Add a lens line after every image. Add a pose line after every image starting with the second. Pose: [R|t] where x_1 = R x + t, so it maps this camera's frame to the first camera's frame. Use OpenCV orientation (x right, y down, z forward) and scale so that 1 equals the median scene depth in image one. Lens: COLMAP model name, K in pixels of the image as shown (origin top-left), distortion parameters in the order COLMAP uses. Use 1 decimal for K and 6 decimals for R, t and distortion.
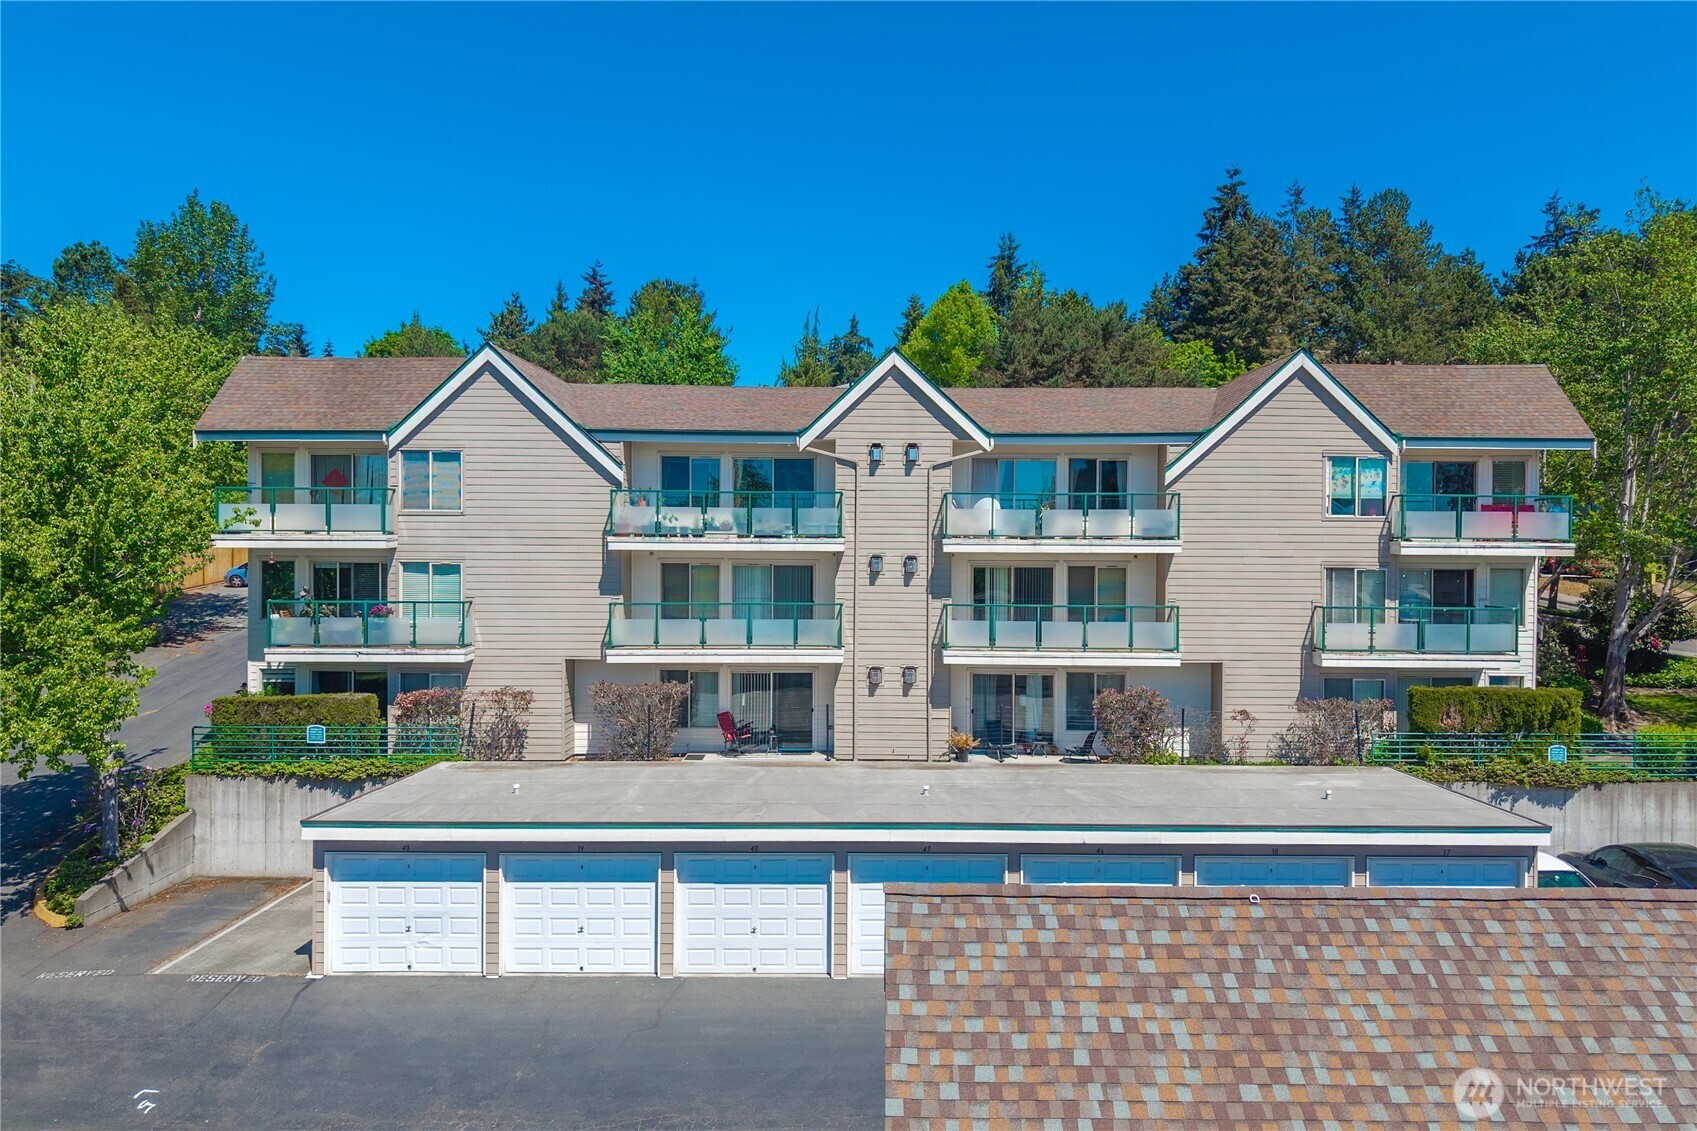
lens RADIAL K [[1138.7, 0, 797.7], [0, 1138.7, 563.5], [0, 0, 1]] dist [0.028660, -0.035391]
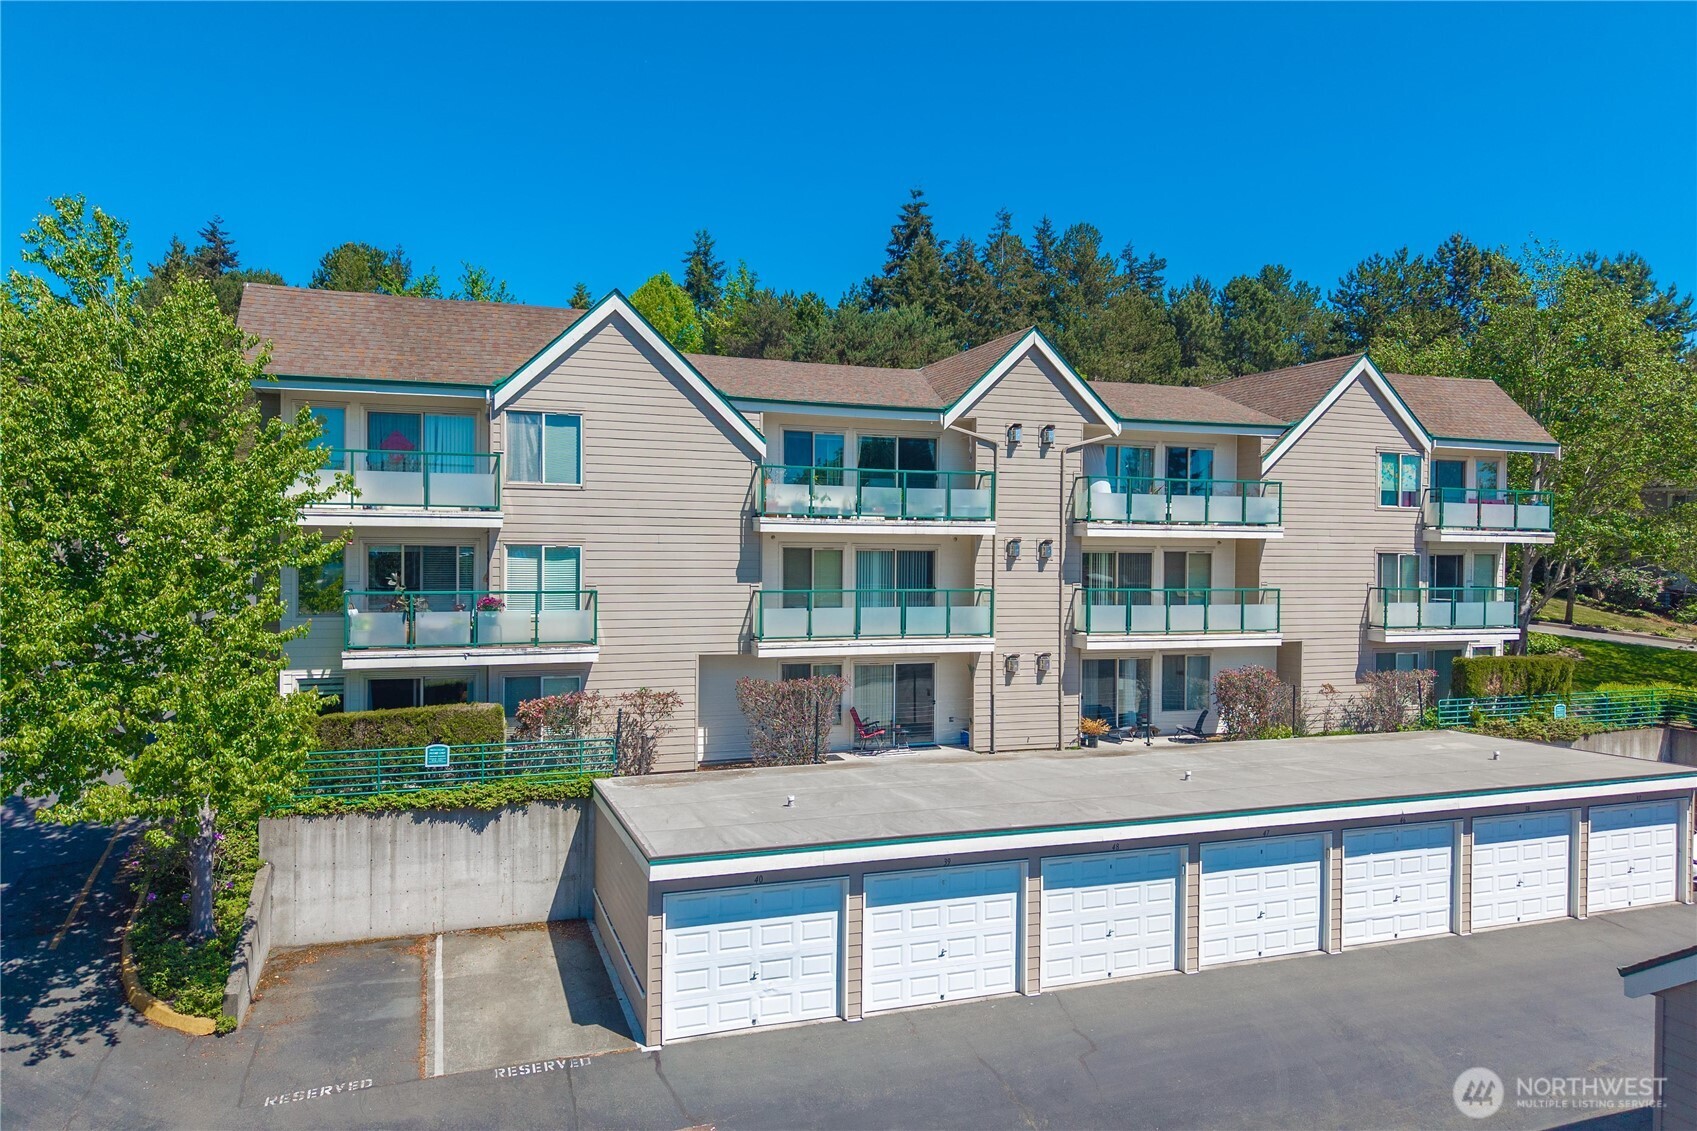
lens RADIAL K [[1138.7, 0, 797.7], [0, 1138.7, 563.5], [0, 0, 1]] dist [0.028660, -0.035391]
pose [[0.942615, -0.001326, 0.333878, -0.428695], [0.000441, 0.999996, 0.002727, 0.010525], [-0.333881, -0.002423, 0.942612, 0.145130]]
